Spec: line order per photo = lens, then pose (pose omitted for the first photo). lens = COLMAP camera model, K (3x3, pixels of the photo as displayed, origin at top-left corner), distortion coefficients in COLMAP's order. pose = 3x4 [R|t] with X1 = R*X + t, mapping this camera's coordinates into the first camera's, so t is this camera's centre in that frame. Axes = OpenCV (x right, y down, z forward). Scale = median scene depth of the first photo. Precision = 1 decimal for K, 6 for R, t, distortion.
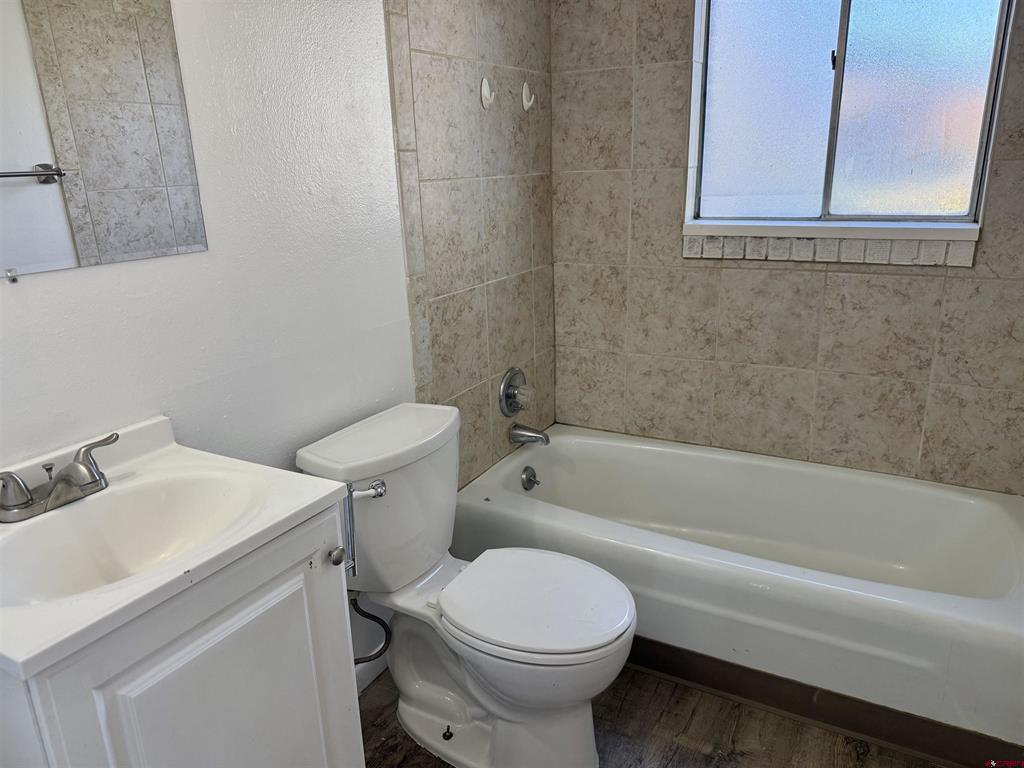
lens RADIAL K [[717.8, 0, 506.3], [0, 717.8, 356.8], [0, 0, 1]] dist [0.053027, -0.081016]
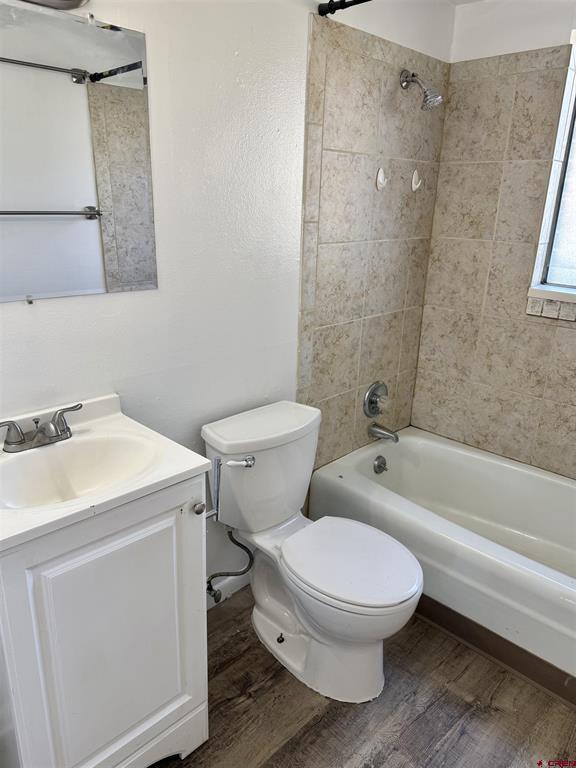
lens RADIAL K [[538.4, 0, 295.2], [0, 538.4, 352.4], [0, 0, 1]] dist [0.053027, -0.081016]
pose [[0.964615, 0.128689, -0.230123, 0.100463], [-0.125154, 0.991685, 0.029957, -0.059171], [0.232065, -0.000096, 0.972700, -0.022577]]
